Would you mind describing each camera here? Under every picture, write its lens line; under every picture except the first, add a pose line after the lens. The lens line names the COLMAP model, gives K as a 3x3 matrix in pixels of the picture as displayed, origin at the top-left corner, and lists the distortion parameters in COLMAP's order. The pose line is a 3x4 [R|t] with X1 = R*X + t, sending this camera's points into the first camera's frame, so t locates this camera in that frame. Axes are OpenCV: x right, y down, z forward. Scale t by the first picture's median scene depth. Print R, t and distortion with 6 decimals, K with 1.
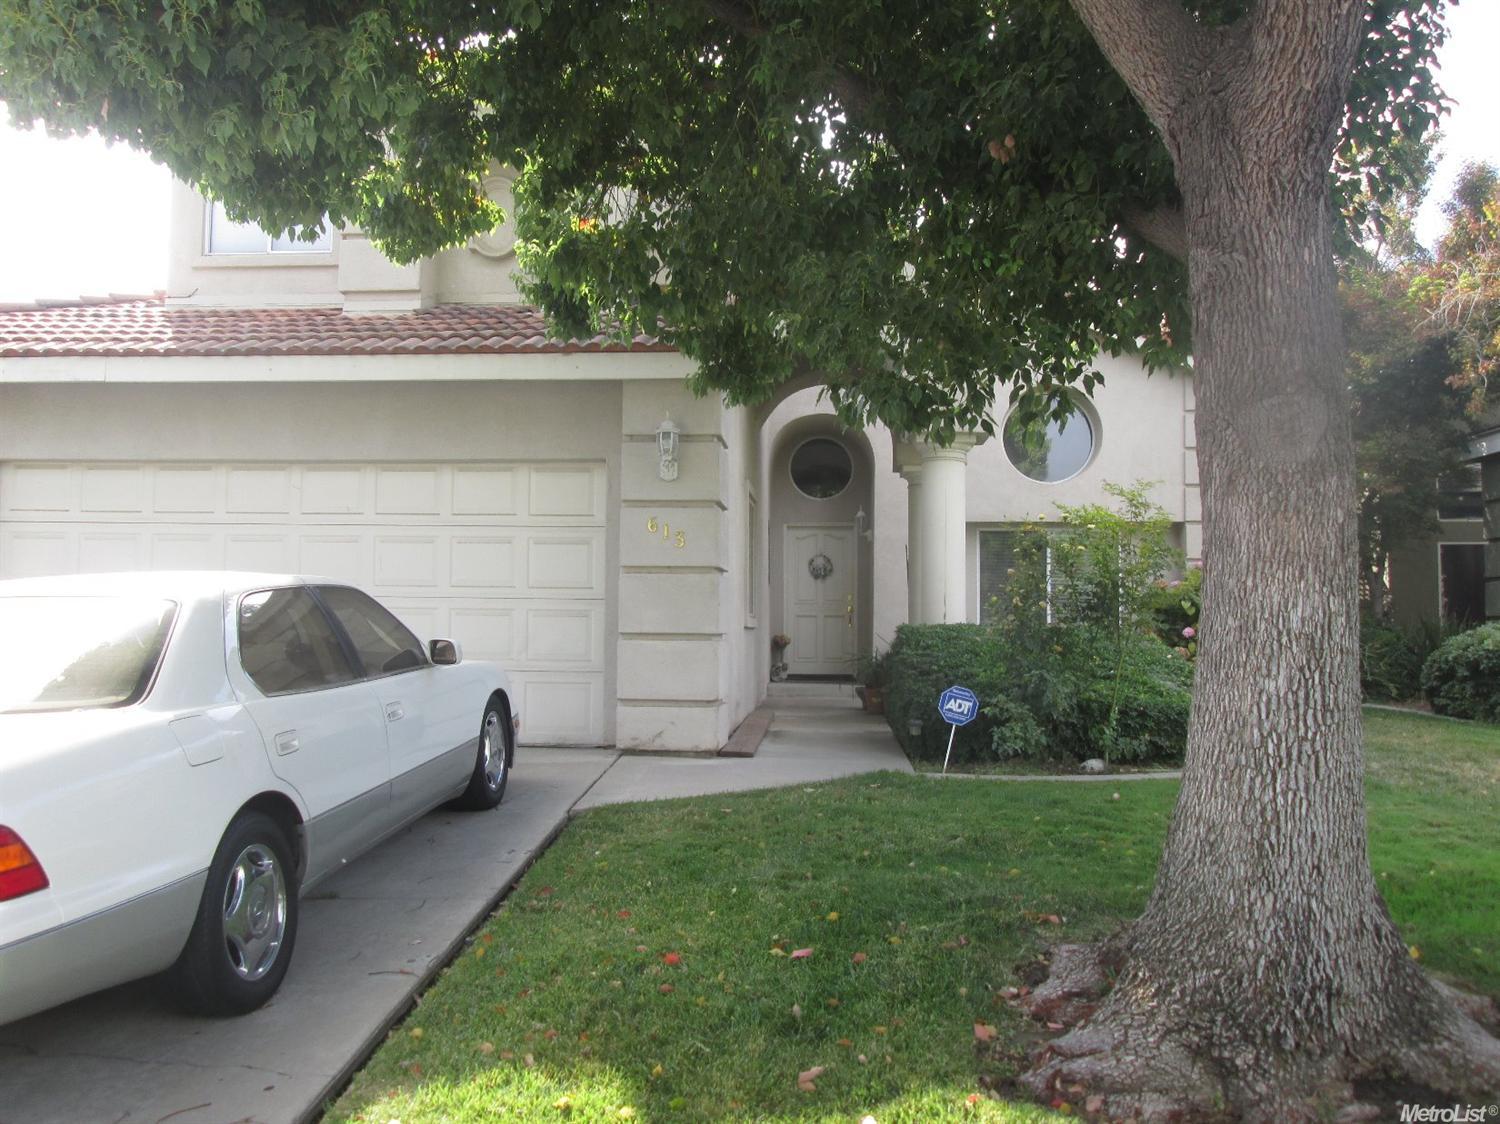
lens RADIAL K [[1245.7, 0, 750.4], [0, 1245.7, 560.9], [0, 0, 1]] dist [-0.033222, 0.005527]
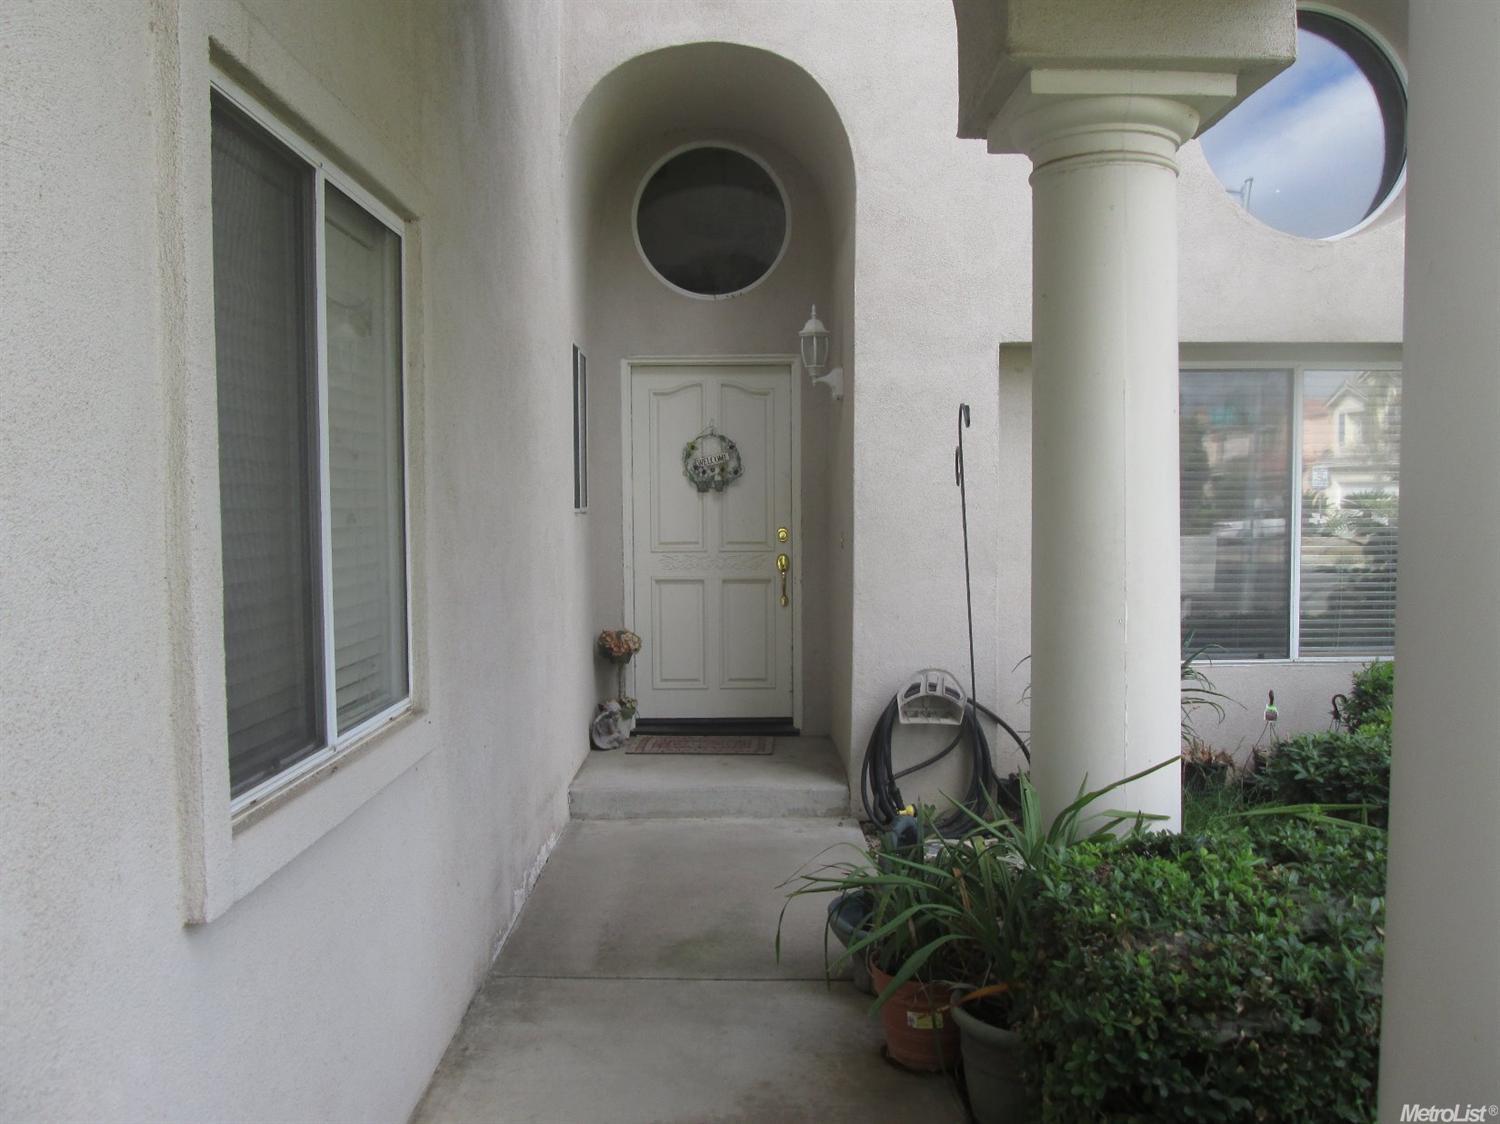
lens RADIAL K [[1245.7, 0, 748.5], [0, 1245.7, 558.3], [0, 0, 1]] dist [-0.033222, 0.005527]
pose [[0.997124, -0.016568, 0.073956, 0.037424], [0.008791, 0.994510, 0.104274, -0.006537], [-0.075278, -0.103324, 0.991795, 0.588276]]
